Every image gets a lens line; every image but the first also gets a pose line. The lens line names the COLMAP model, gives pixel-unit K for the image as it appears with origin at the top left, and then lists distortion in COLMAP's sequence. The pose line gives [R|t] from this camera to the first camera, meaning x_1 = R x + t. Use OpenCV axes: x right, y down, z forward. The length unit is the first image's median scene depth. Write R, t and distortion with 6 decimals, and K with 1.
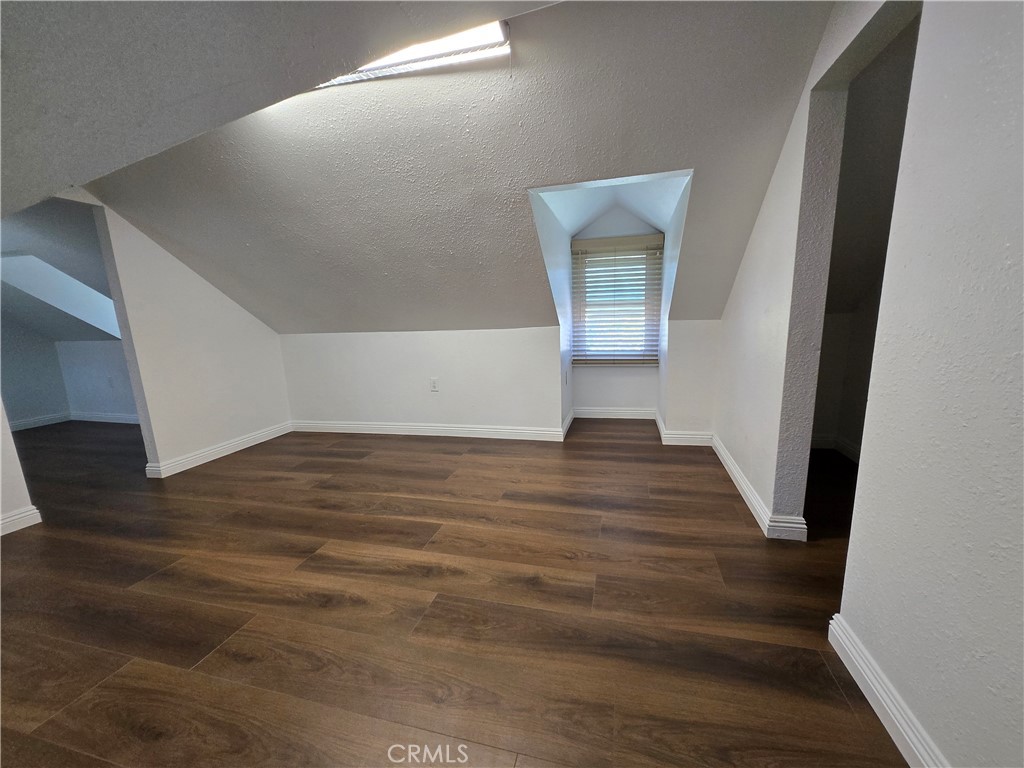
lens RADIAL K [[399.2, 0, 511.3], [0, 399.2, 381.2], [0, 0, 1]] dist [0.000475, -0.000106]
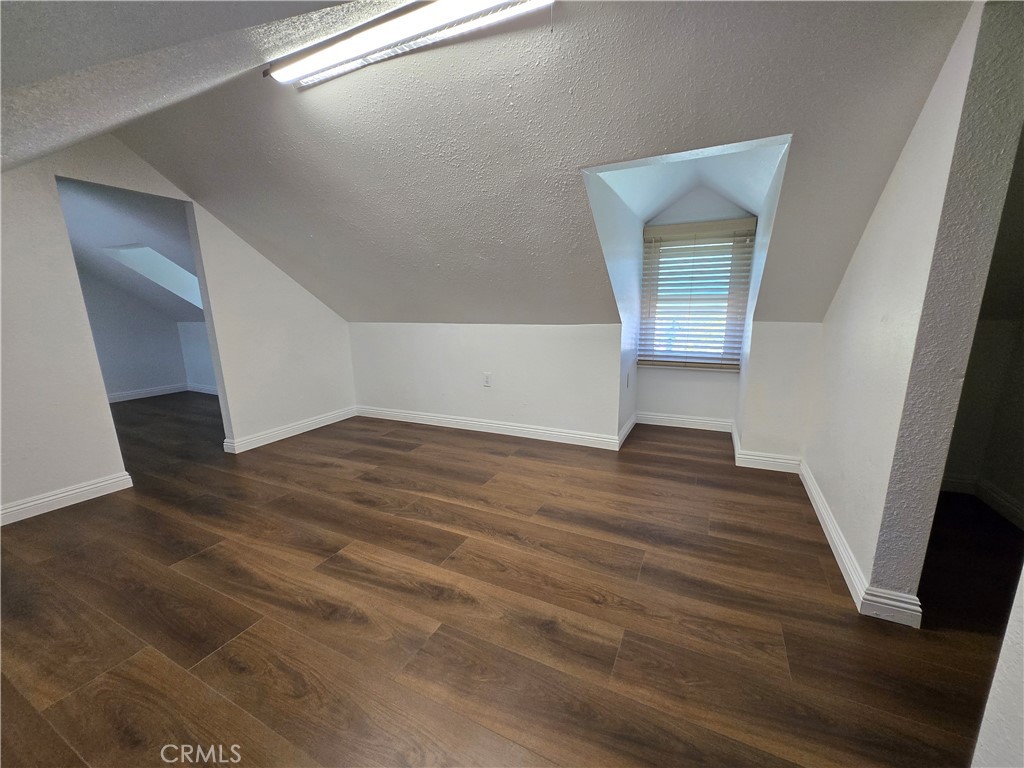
lens RADIAL K [[399.2, 0, 513.0], [0, 399.2, 382.0], [0, 0, 1]] dist [0.000475, -0.000106]
pose [[0.982307, 0.054616, -0.179138, 0.073535], [-0.049180, 0.998189, 0.034655, -0.038953], [0.180706, -0.025232, 0.983213, 0.101346]]
